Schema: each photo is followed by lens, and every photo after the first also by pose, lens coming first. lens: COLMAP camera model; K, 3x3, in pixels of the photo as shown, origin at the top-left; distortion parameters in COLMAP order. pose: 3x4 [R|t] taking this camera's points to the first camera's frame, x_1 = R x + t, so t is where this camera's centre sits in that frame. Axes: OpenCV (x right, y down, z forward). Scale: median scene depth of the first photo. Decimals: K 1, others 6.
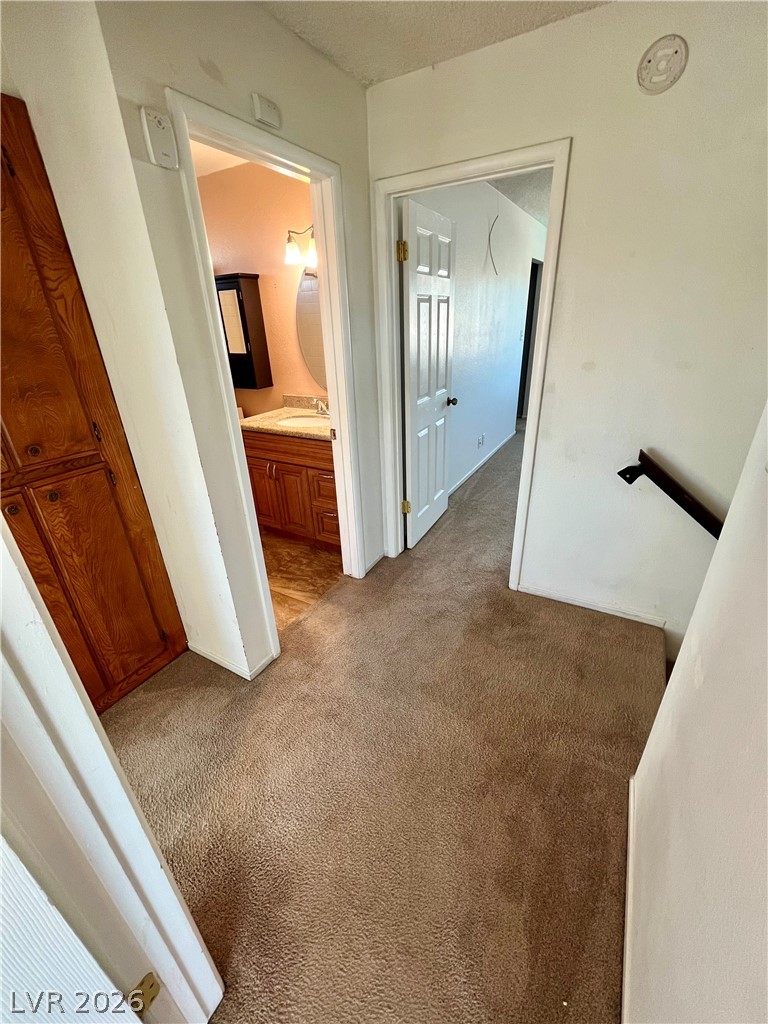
lens RADIAL K [[416.1, 0, 384.0], [0, 416.1, 512.0], [0, 0, 1]] dist [0.000913, 0.000130]
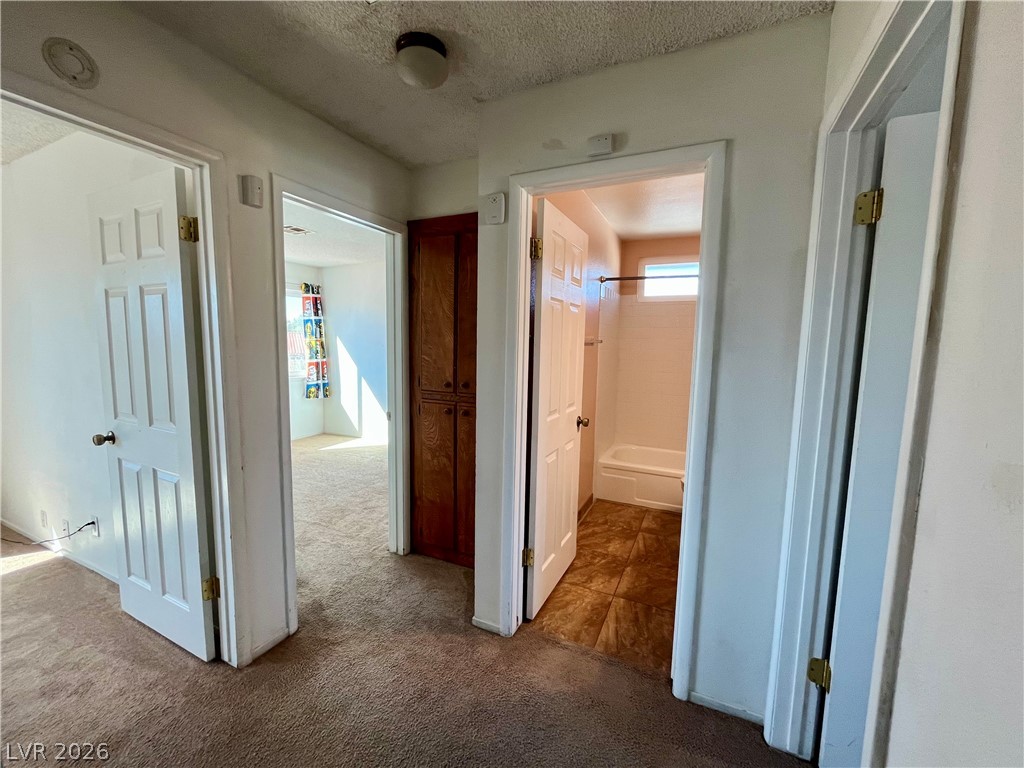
lens RADIAL K [[416.1, 0, 512.0], [0, 416.1, 384.0], [0, 0, 1]] dist [0.000913, 0.000130]
pose [[0.088340, 0.141953, -0.985924, 0.485117], [-0.443090, 0.892074, 0.088740, -0.212024], [0.892114, 0.429013, 0.141704, 0.497352]]
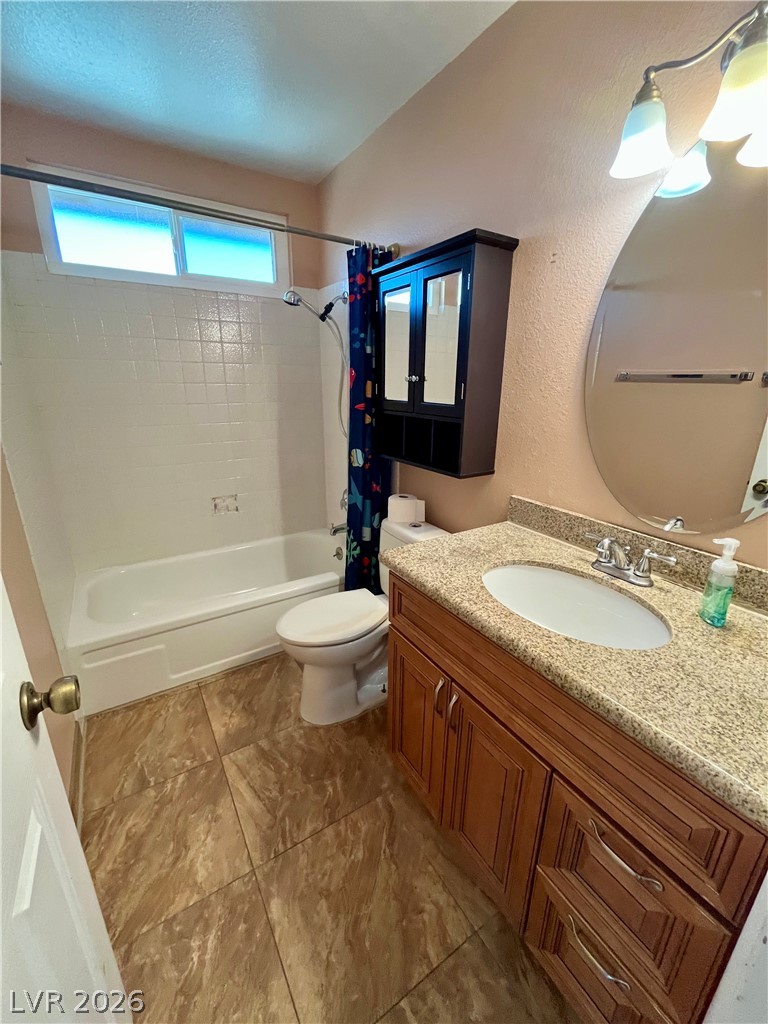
lens RADIAL K [[418.9, 0, 395.1], [0, 418.9, 514.9], [0, 0, 1]] dist [-0.007233, -0.000022]
pose [[0.890495, 0.186811, -0.414875, -0.202930], [-0.235302, 0.969505, -0.068504, -0.251237], [0.389426, 0.158623, 0.907296, 0.668610]]
